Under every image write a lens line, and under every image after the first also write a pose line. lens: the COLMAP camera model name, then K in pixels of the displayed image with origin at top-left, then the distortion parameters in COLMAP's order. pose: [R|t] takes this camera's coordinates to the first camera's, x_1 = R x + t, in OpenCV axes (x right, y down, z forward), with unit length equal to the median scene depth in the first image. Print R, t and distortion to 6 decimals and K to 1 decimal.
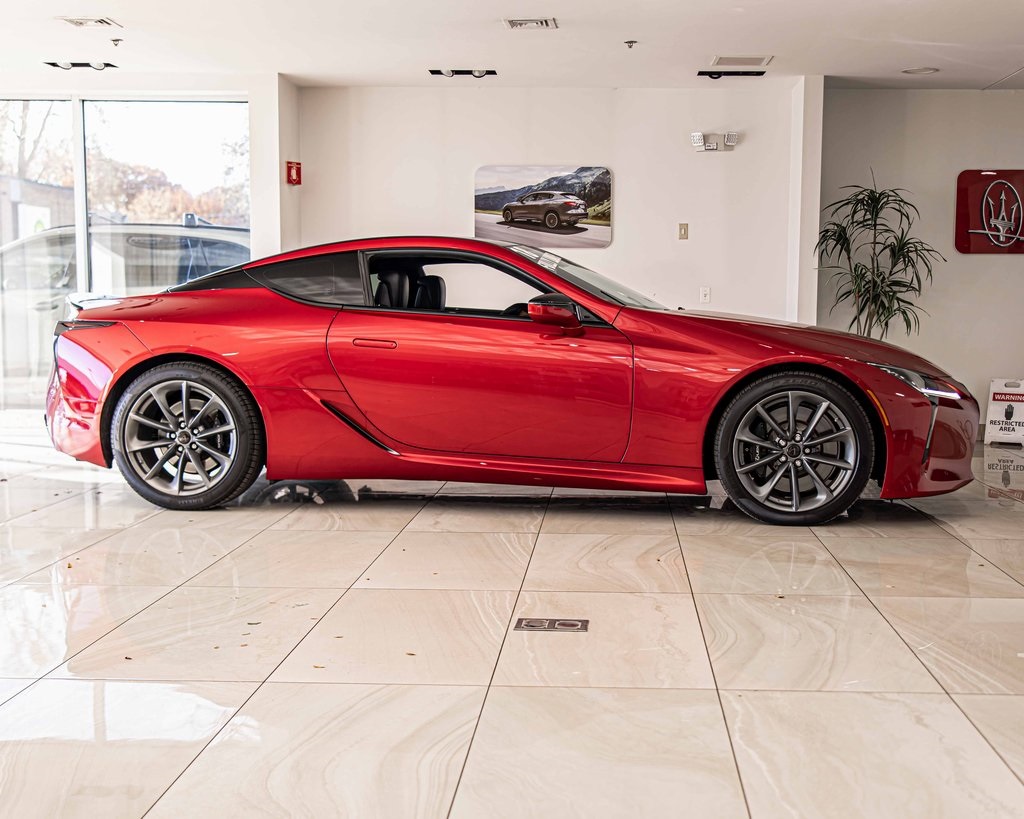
lens RADIAL K [[1283.2, 0, 528.1], [0, 1283.2, 403.9], [0, 0, 1]] dist [-0.005401, 0.000211]
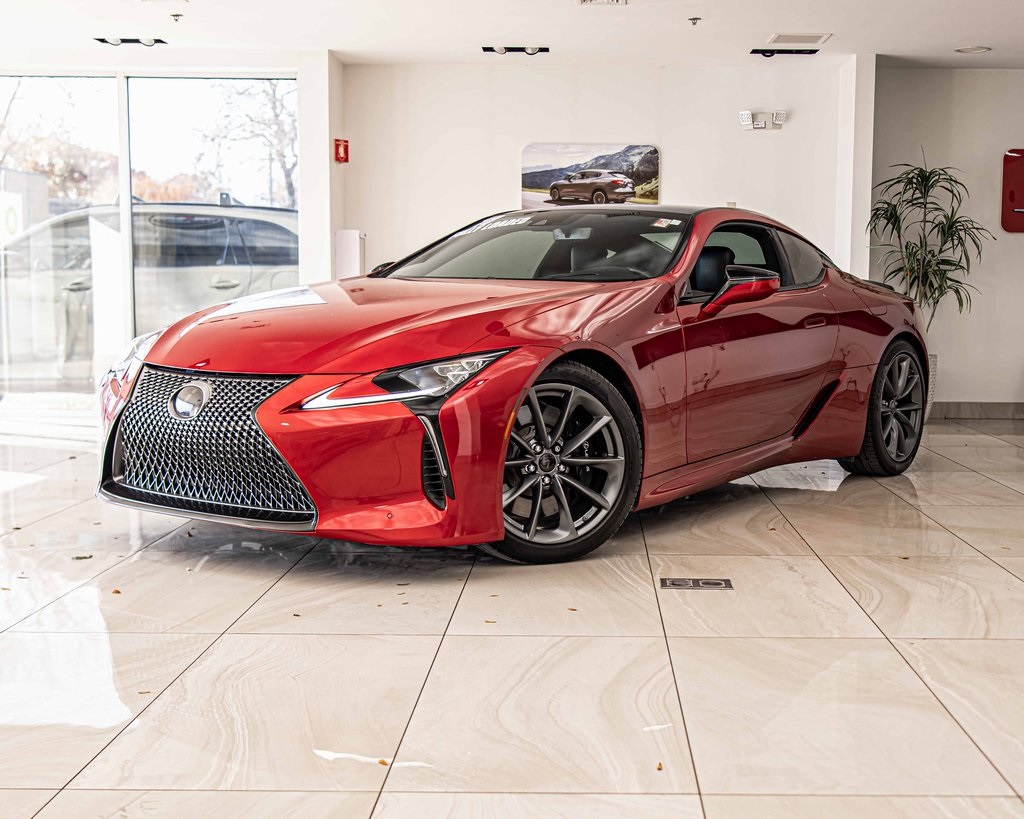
lens RADIAL K [[1340.9, 0, 449.7], [0, 1340.9, 409.1], [0, 0, 1]] dist [-0.011187, -0.009594]
pose [[0.999751, -0.002904, 0.022104, -0.125515], [0.002918, 0.999996, -0.000629, 0.021022], [-0.022102, 0.000694, 0.999755, -0.037697]]
